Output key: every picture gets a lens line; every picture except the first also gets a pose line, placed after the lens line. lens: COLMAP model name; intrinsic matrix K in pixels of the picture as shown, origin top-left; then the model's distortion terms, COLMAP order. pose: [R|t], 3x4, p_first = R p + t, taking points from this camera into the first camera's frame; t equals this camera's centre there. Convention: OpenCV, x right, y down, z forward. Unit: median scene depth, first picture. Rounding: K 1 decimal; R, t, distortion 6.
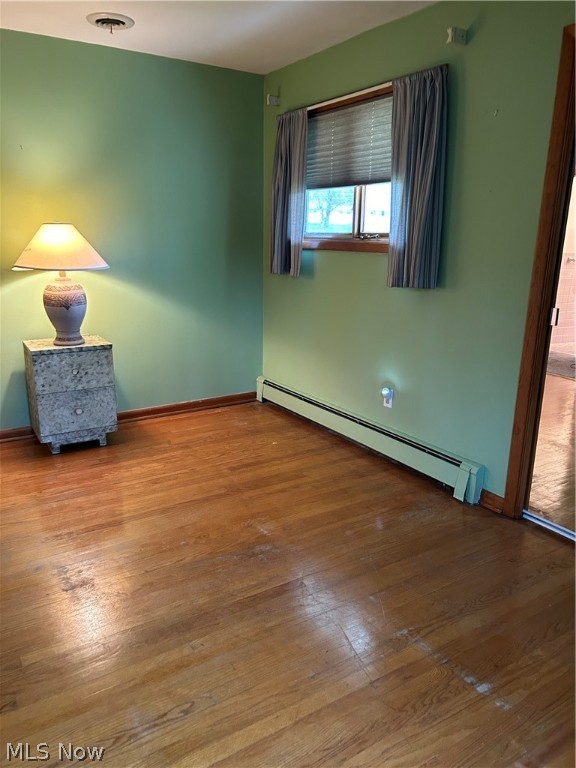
lens RADIAL K [[580.8, 0, 293.2], [0, 580.8, 383.2], [0, 0, 1]] dist [0.060854, -0.071719]
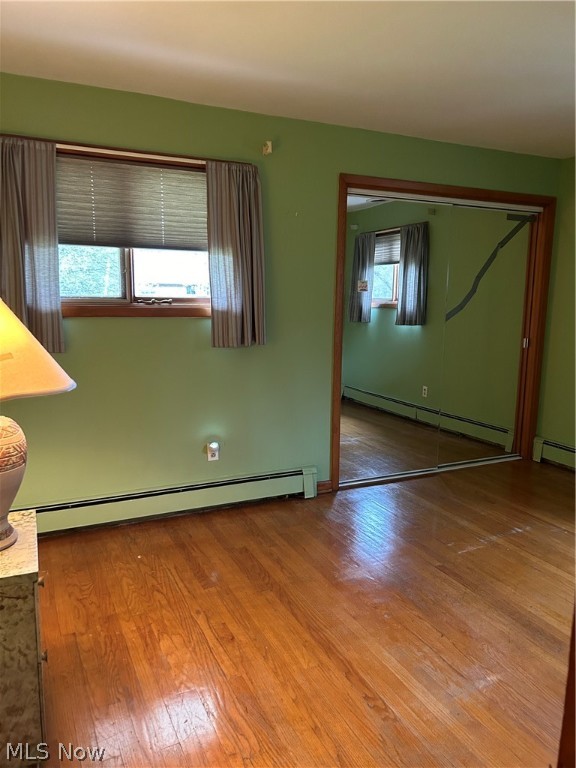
lens RADIAL K [[580.8, 0, 293.2], [0, 580.8, 383.2], [0, 0, 1]] dist [0.060854, -0.071719]
pose [[0.118755, -0.179145, 0.976629, -0.835464], [0.226010, 0.962647, 0.149099, -0.221852], [-0.966859, 0.203022, 0.154808, 0.685899]]
